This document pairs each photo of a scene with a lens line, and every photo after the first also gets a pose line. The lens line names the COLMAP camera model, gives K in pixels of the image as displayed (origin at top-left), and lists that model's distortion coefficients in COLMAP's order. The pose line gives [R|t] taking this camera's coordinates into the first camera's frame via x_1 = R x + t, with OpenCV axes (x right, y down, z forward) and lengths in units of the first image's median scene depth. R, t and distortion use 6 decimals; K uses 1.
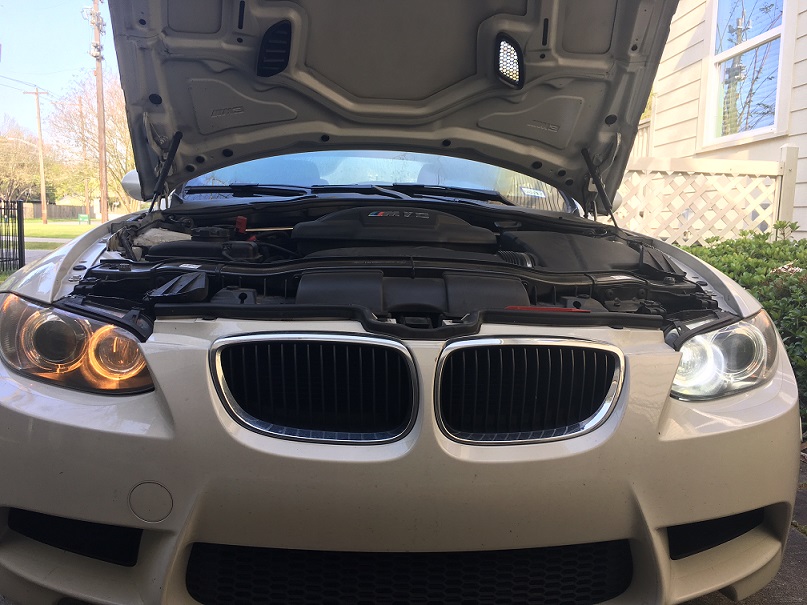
lens RADIAL K [[678.3, 0, 403.5], [0, 678.3, 302.5], [0, 0, 1]] dist [0.092540, -0.110091]
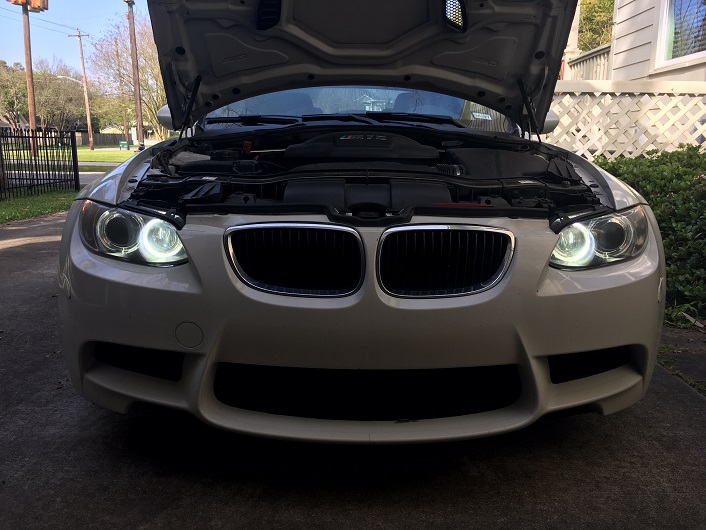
lens RADIAL K [[593.4, 0, 353.0], [0, 593.4, 265.0], [0, 0, 1]] dist [0.092540, -0.110091]
pose [[0.997144, -0.004637, -0.075380, 0.051742], [0.010945, 0.996449, 0.083489, 0.018019], [0.074725, -0.084076, 0.993654, -0.149523]]
